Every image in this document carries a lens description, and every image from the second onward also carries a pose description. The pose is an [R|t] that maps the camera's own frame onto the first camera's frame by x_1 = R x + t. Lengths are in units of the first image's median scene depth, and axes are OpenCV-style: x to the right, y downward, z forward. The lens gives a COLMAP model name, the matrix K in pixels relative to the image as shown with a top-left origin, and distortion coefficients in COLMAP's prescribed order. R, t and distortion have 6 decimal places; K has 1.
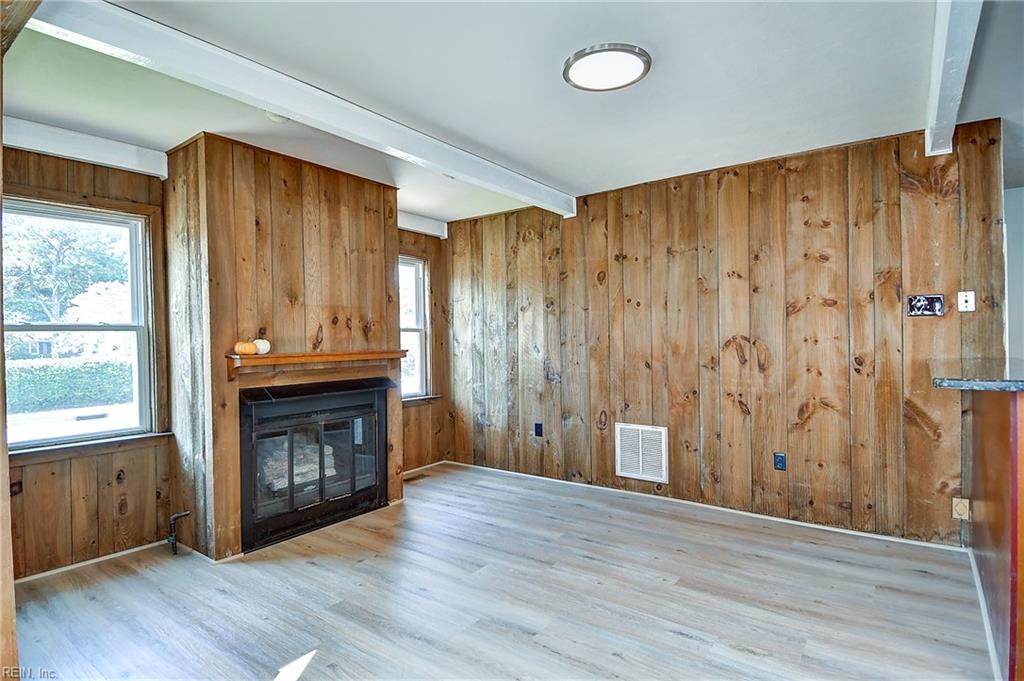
lens RADIAL K [[514.9, 0, 512.0], [0, 514.9, 340.5], [0, 0, 1]] dist [0.040166, -0.044584]
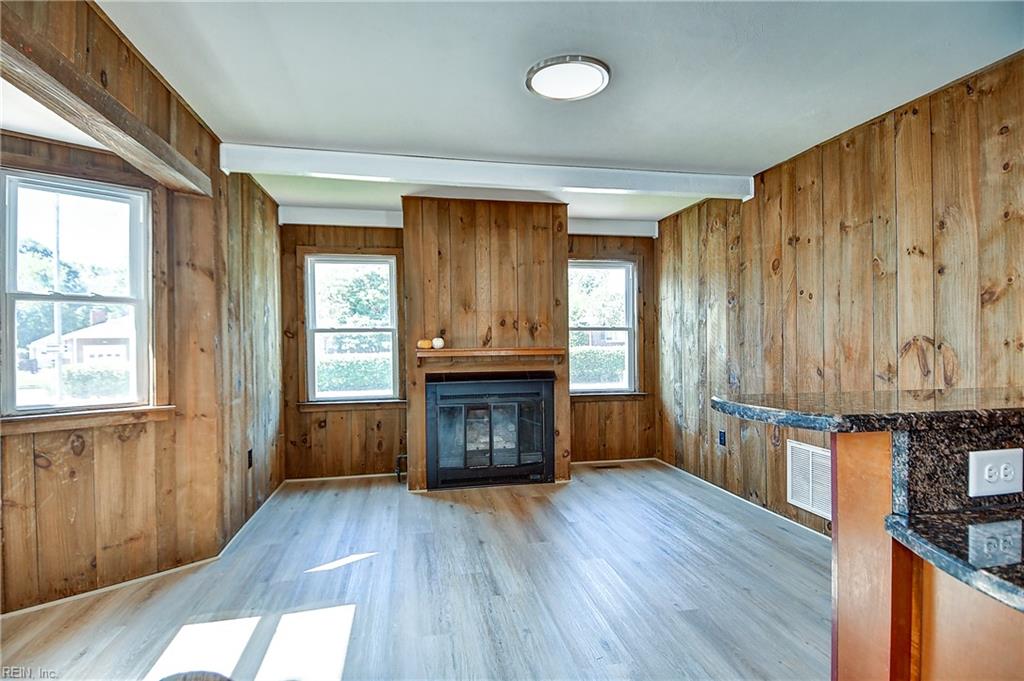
lens RADIAL K [[514.9, 0, 512.0], [0, 514.9, 340.5], [0, 0, 1]] dist [0.040166, -0.044584]
pose [[0.749052, 0.008853, -0.662452, 0.445164], [-0.003665, 0.999951, 0.009219, -0.007100], [0.662501, -0.004477, 0.749047, 0.081282]]
